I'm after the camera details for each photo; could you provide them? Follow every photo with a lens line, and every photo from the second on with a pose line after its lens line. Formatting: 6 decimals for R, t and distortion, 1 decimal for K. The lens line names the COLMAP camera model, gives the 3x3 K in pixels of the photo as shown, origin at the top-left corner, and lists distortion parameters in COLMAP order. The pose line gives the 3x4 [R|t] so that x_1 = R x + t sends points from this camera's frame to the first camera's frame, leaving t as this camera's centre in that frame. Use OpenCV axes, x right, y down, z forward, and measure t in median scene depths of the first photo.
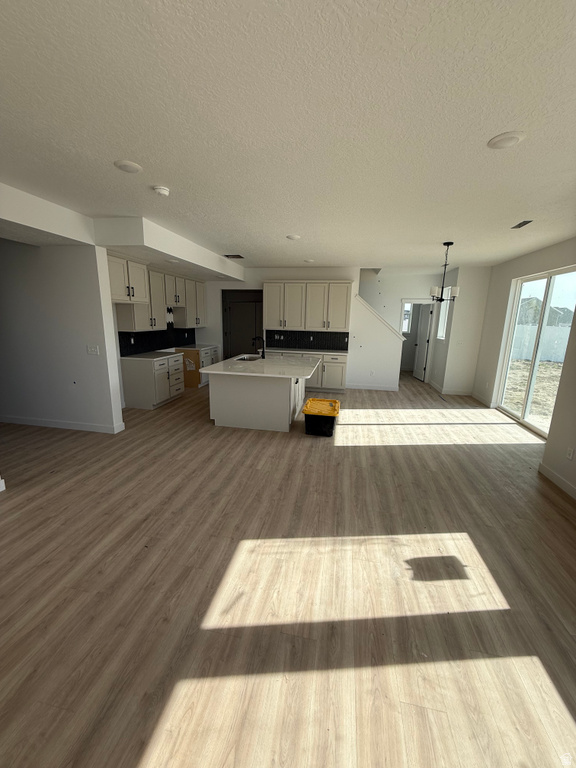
lens RADIAL K [[304.1, 0, 289.9], [0, 304.1, 383.1], [0, 0, 1]] dist [-0.000843, -0.000024]
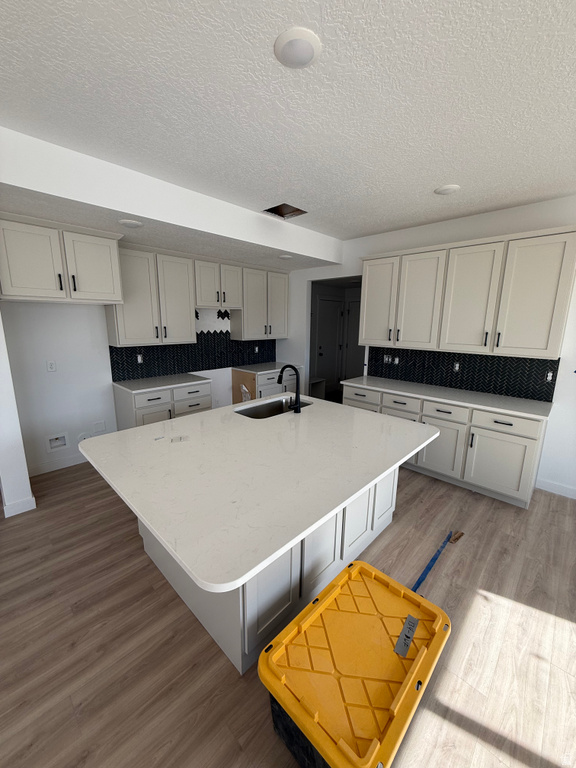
lens RADIAL K [[304.1, 0, 284.9], [0, 304.1, 383.5], [0, 0, 1]] dist [-0.000843, -0.000024]
pose [[0.831602, 0.100923, -0.546125, 0.116352], [-0.110945, 0.993718, 0.014698, -0.103076], [0.544177, 0.048366, 0.837575, 0.475565]]
